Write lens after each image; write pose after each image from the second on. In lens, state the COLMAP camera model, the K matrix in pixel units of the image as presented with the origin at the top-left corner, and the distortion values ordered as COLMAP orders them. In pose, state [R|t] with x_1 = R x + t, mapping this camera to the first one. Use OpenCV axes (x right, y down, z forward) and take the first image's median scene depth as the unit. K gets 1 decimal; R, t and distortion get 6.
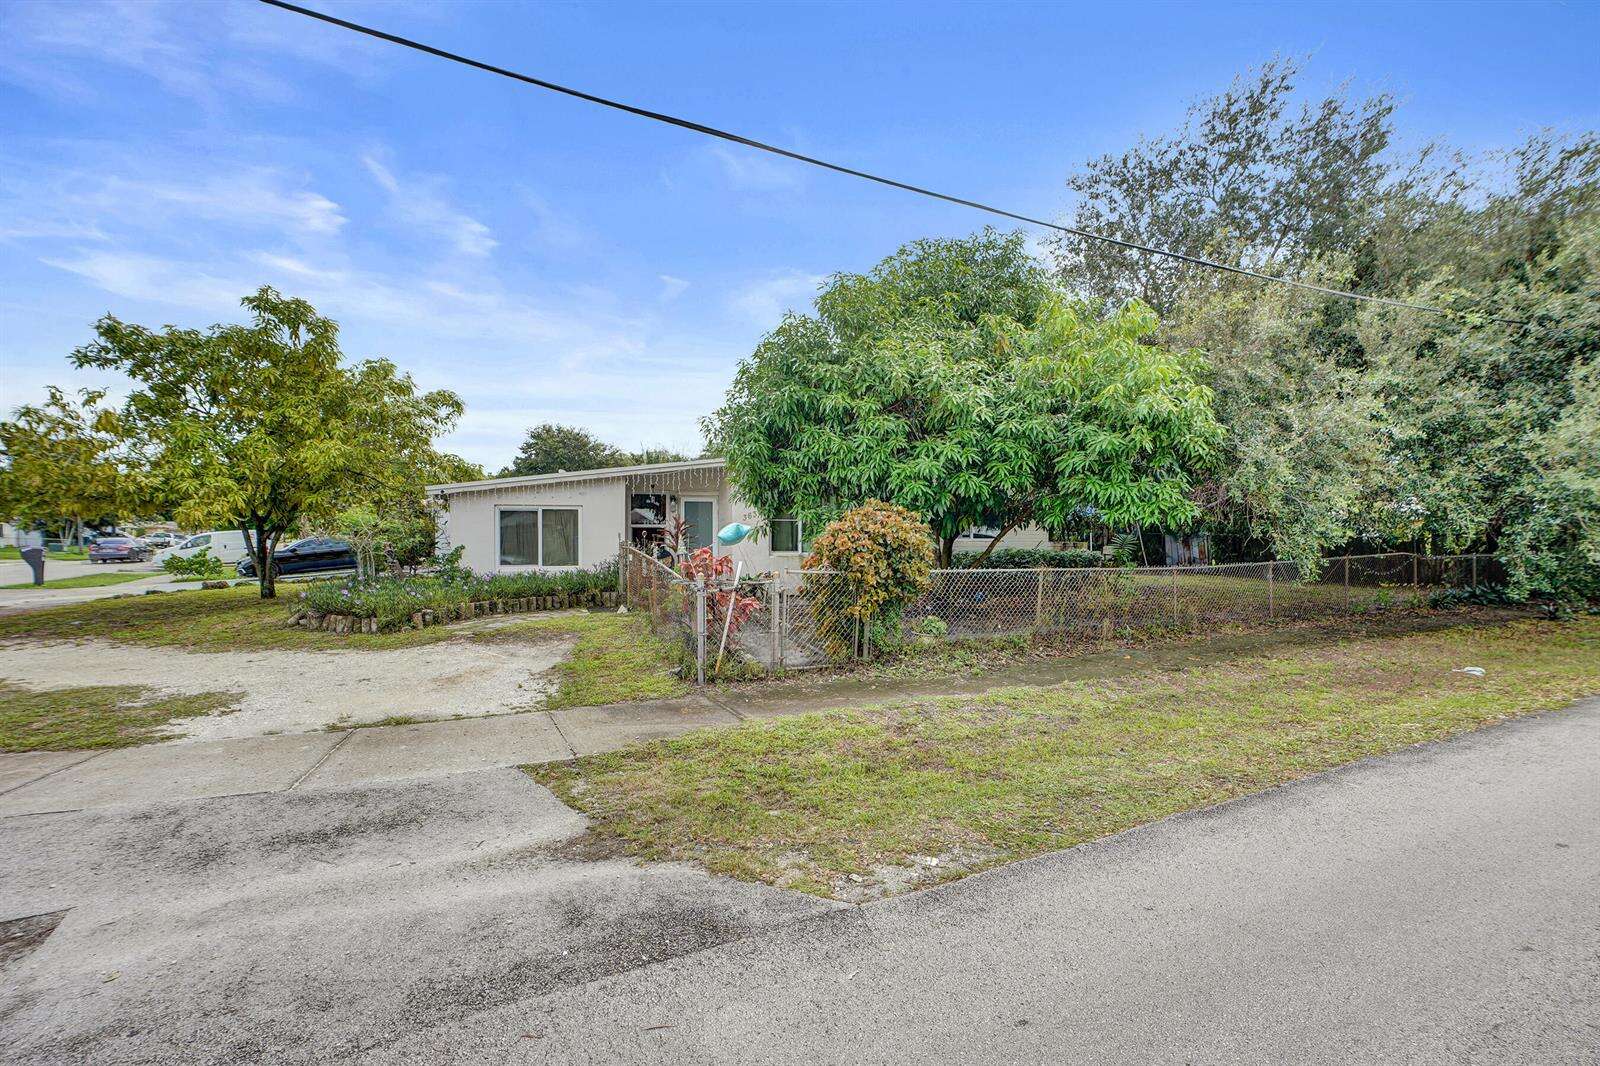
lens RADIAL K [[720.3, 0, 800.0], [0, 720.3, 533.0], [0, 0, 1]] dist [0.000270, -0.000033]
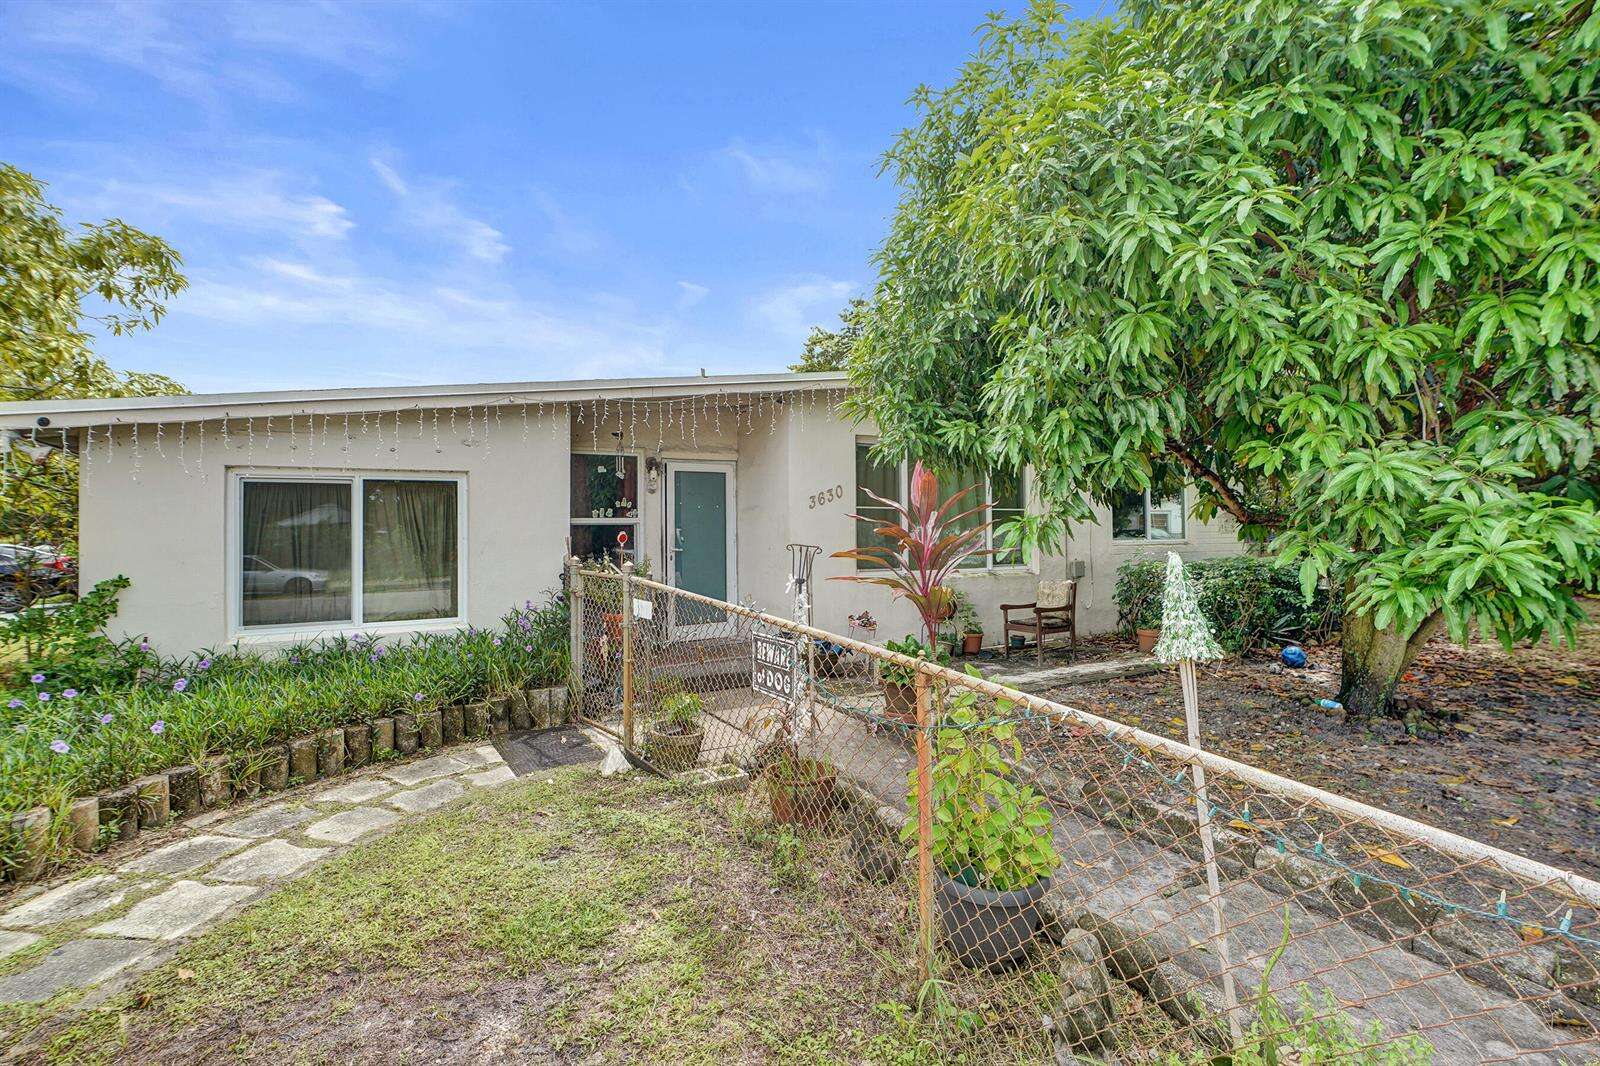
lens RADIAL K [[763.5, 0, 787.1], [0, 763.5, 517.2], [0, 0, 1]] dist [0.002267, 0.008070]
pose [[0.985899, -0.006229, 0.167223, -0.204002], [0.009597, 0.999767, -0.019343, -0.001979], [-0.167064, 0.020675, 0.985729, 0.562651]]
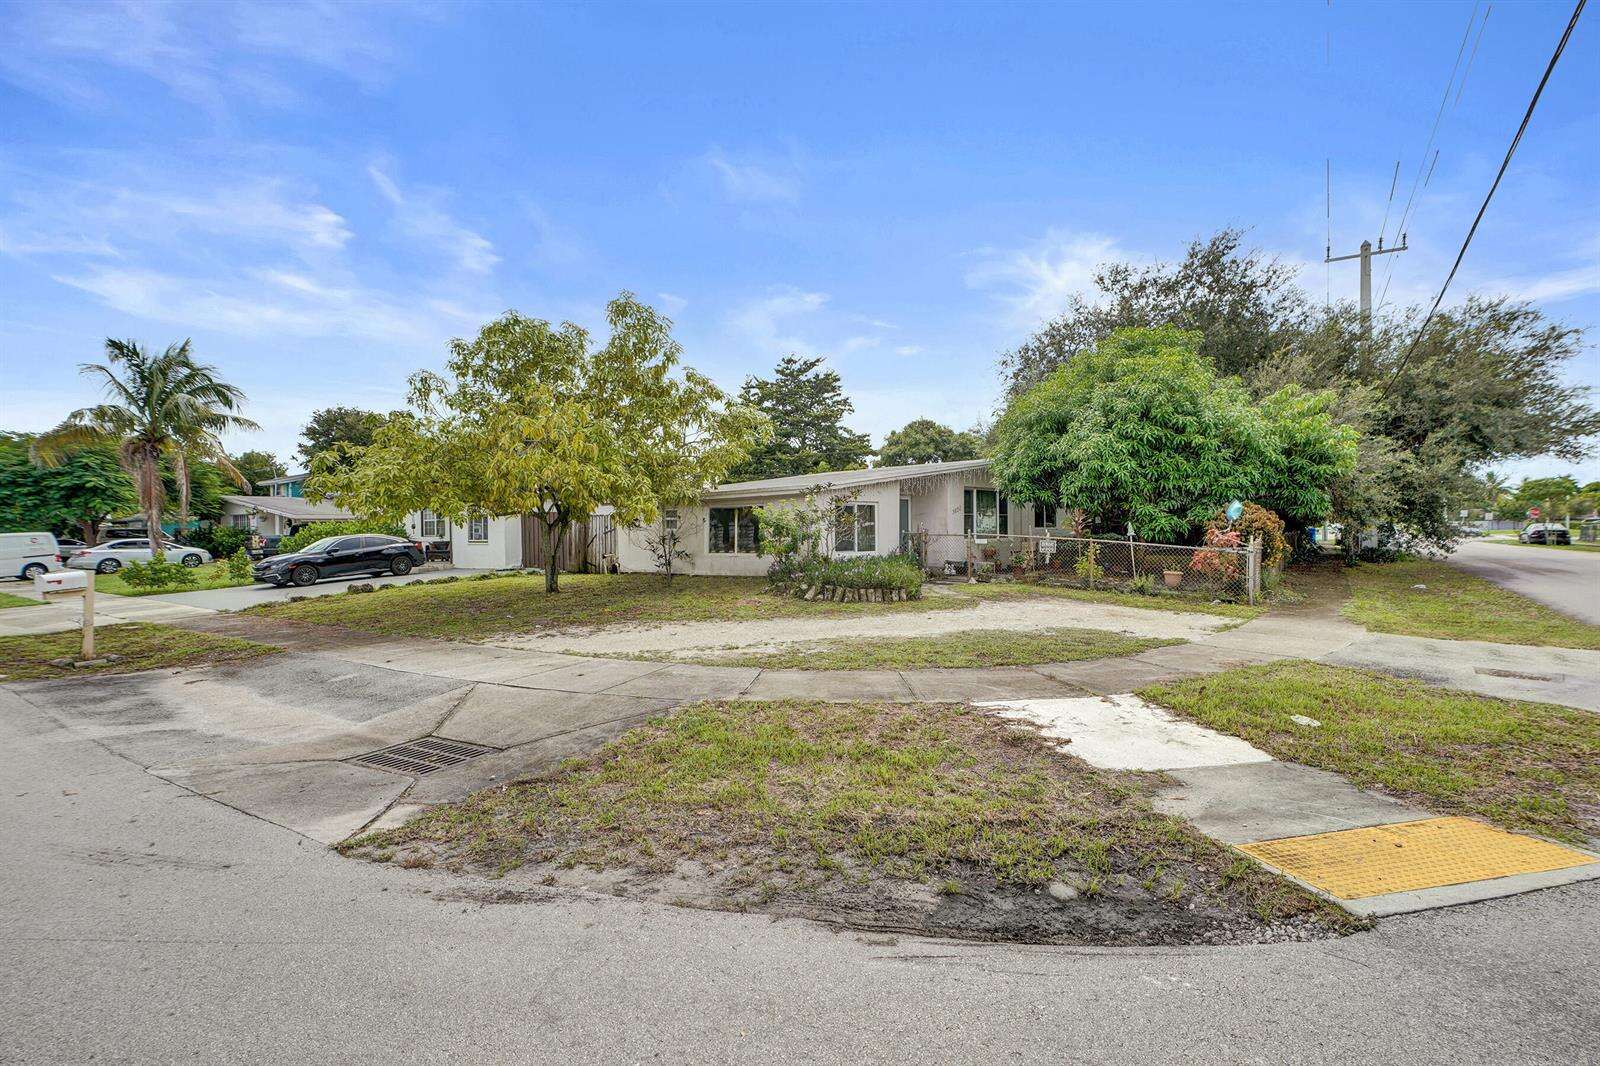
lens RADIAL K [[728.5, 0, 800.0], [0, 728.5, 533.0], [0, 0, 1]] dist [-0.003580, 0.007981]
pose [[0.905083, -0.011409, 0.425082, -0.994975], [0.011156, 0.999933, 0.003086, 0.009775], [-0.425088, 0.001949, 0.905150, -0.067004]]
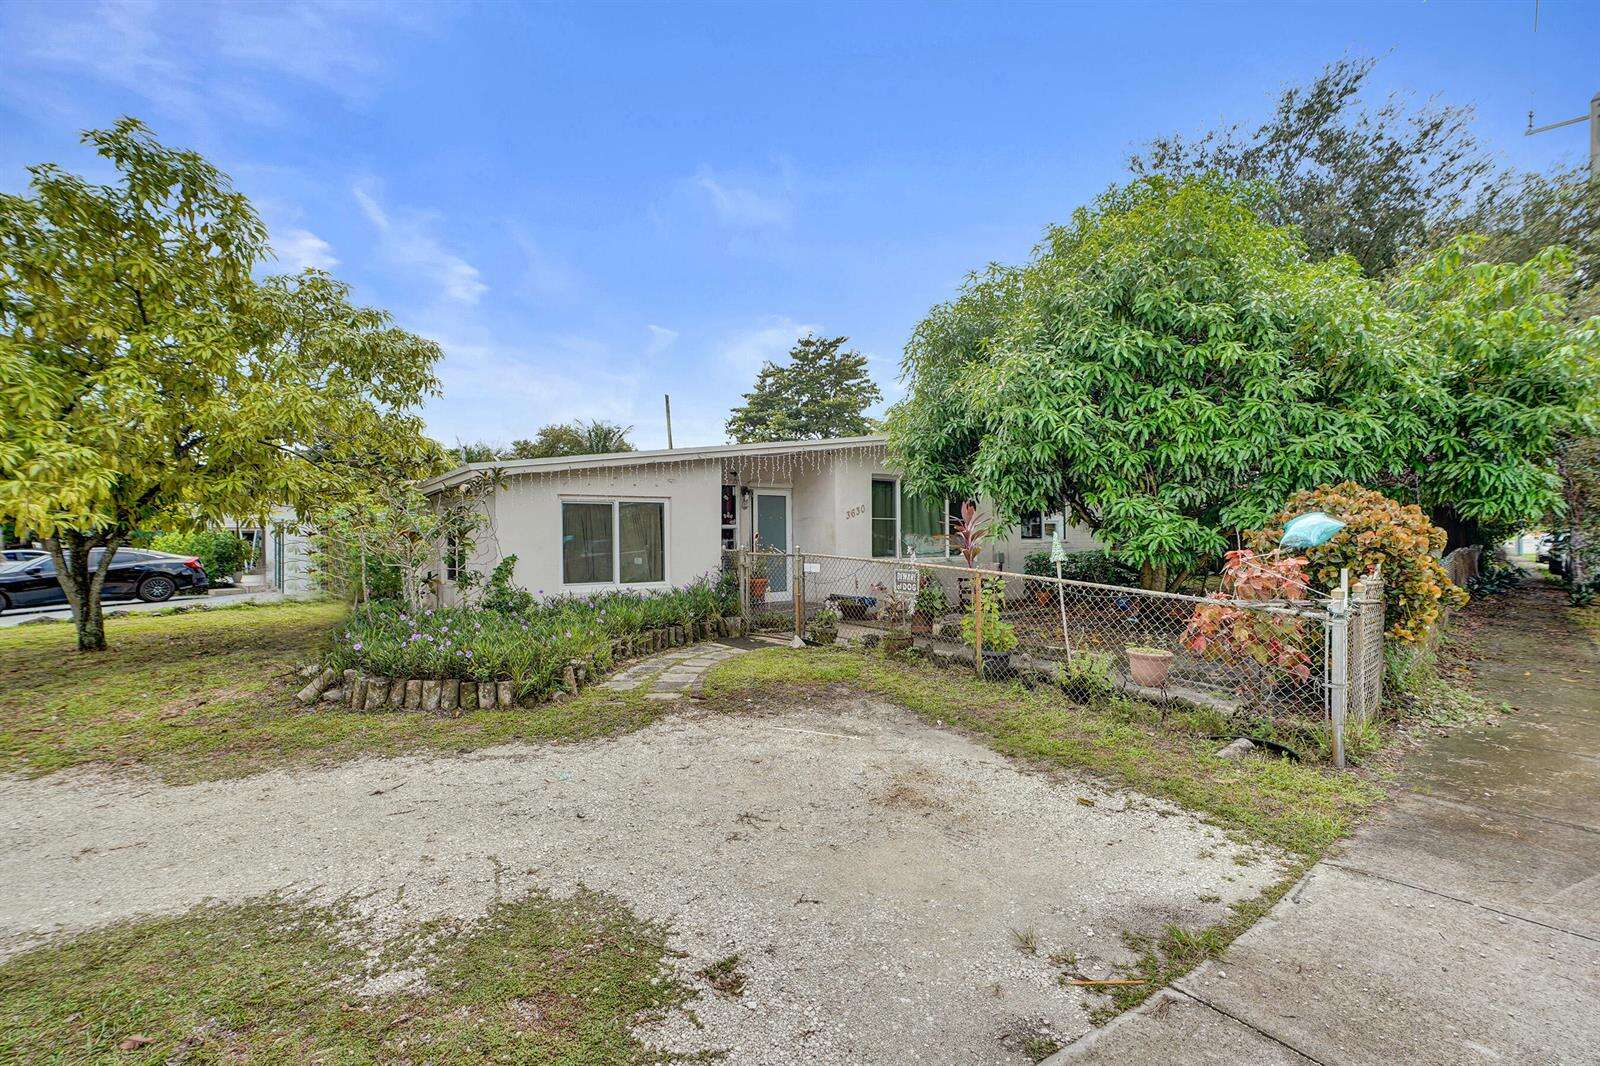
lens RADIAL K [[728.5, 0, 800.0], [0, 728.5, 533.0], [0, 0, 1]] dist [-0.003580, 0.007981]
pose [[0.957749, -0.006939, 0.287521, -0.405347], [0.009977, 0.999909, -0.009101, 0.005401], [-0.287431, 0.011585, 0.957731, 0.283795]]
